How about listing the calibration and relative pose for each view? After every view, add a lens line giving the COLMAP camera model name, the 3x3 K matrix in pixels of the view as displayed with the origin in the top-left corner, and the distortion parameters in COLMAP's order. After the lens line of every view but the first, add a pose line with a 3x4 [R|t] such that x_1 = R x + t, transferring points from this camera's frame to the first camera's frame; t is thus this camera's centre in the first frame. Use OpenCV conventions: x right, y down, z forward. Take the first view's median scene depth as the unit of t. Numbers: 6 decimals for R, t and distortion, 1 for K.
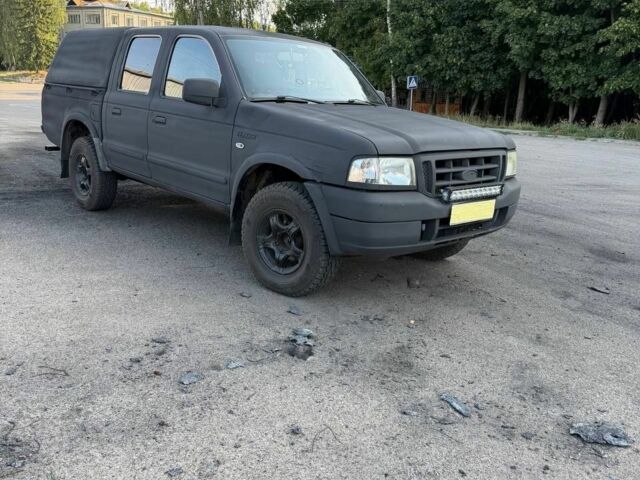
lens RADIAL K [[610.2, 0, 284.2], [0, 610.2, 240.4], [0, 0, 1]] dist [0.026304, -0.021095]
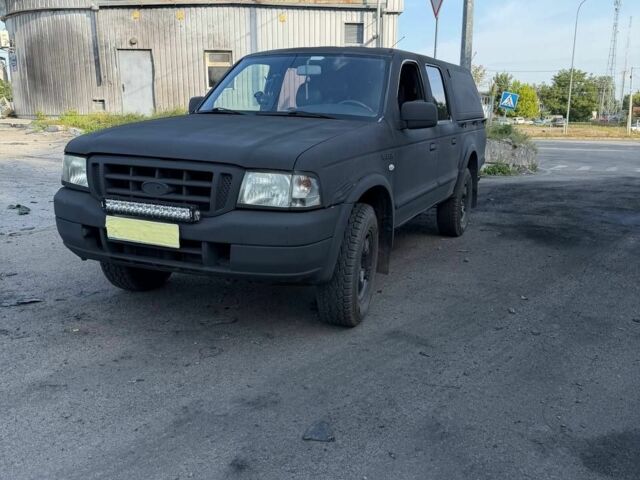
lens RADIAL K [[610.2, 0, 284.2], [0, 610.2, 240.4], [0, 0, 1]] dist [0.026304, -0.021095]
pose [[0.402610, 0.172355, -0.898999, 1.132869], [-0.222725, 0.971043, 0.086422, -0.150292], [0.887862, 0.165435, 0.429339, 0.825858]]
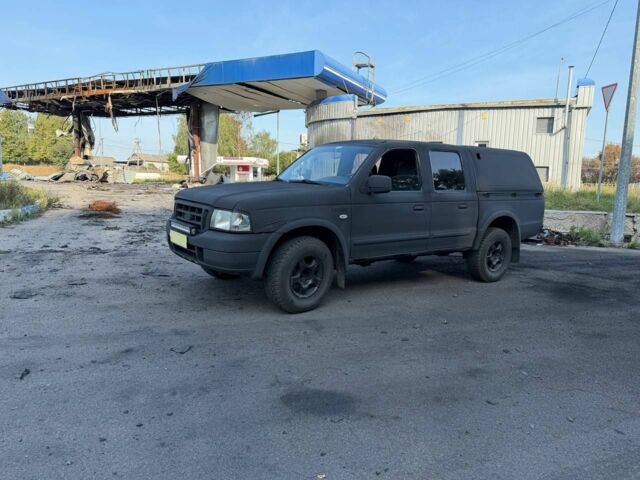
lens RADIAL K [[449.1, 0, 297.2], [0, 449.1, 239.1], [0, 0, 1]] dist [0.060551, -0.088589]
pose [[-0.117064, 0.101554, -0.987918, 1.411000], [-0.275166, 0.952496, 0.130518, -0.280275], [0.954243, 0.287120, -0.083558, 1.394408]]
